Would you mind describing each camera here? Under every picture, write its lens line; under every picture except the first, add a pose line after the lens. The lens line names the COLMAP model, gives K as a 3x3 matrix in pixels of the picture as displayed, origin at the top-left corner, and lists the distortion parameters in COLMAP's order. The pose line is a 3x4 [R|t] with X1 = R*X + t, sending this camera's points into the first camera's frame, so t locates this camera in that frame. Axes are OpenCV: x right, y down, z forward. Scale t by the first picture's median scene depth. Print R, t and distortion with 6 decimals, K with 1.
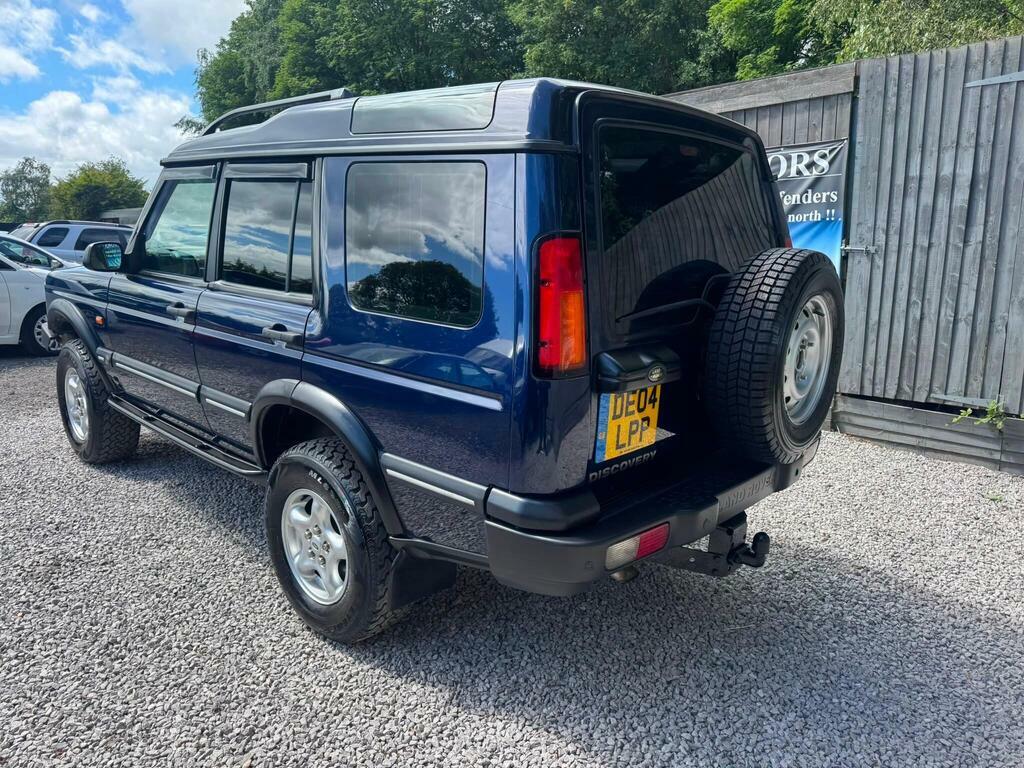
lens RADIAL K [[755.8, 0, 515.1], [0, 755.8, 379.1], [0, 0, 1]] dist [0.027465, -0.029988]
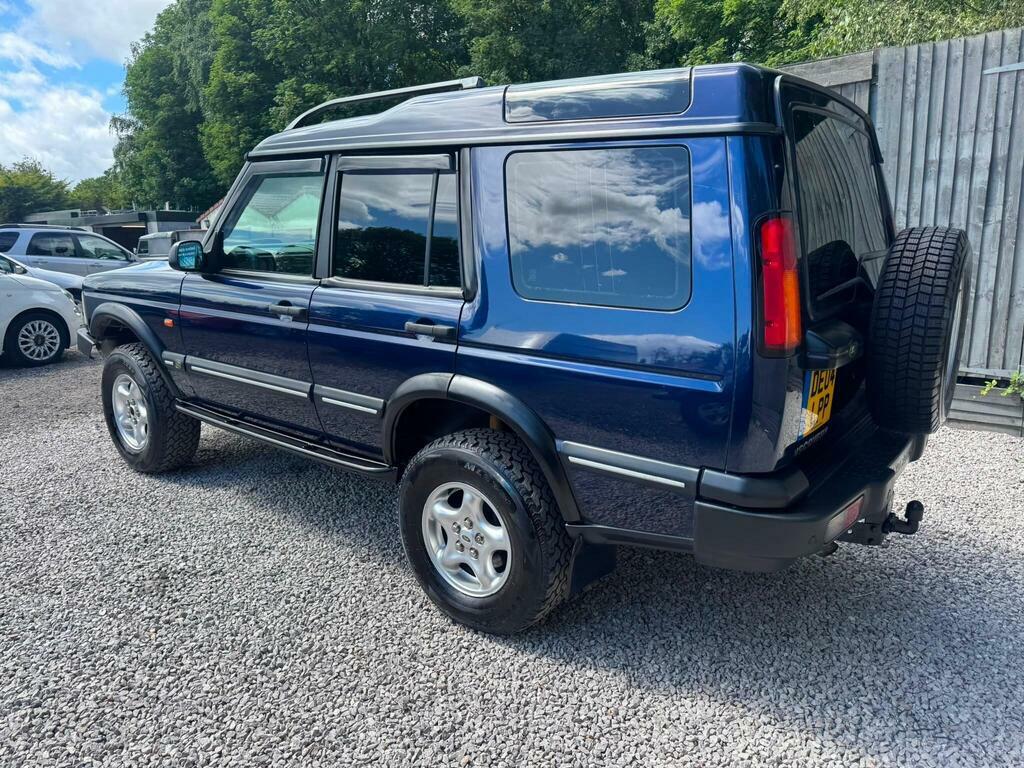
lens RADIAL K [[755.8, 0, 521.6], [0, 755.8, 380.5], [0, 0, 1]] dist [0.027465, -0.029988]
pose [[0.995283, -0.041295, 0.087788, -0.240998], [0.040444, 0.999116, 0.011445, 0.002764], [-0.088183, -0.007840, 0.996073, 0.007551]]
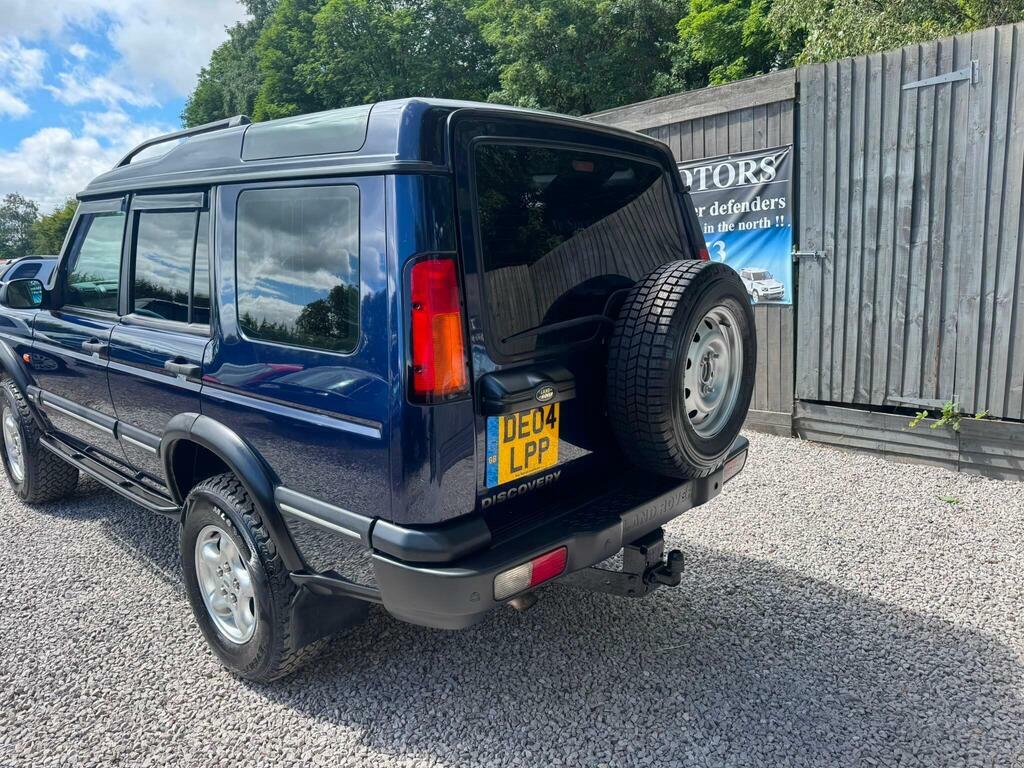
lens RADIAL K [[755.8, 0, 516.5], [0, 755.8, 376.3], [0, 0, 1]] dist [0.027465, -0.029988]
pose [[0.999140, -0.041089, 0.005582, 0.100440], [0.041213, 0.998856, -0.024263, -0.005122], [-0.004579, 0.024473, 0.999690, 0.017965]]
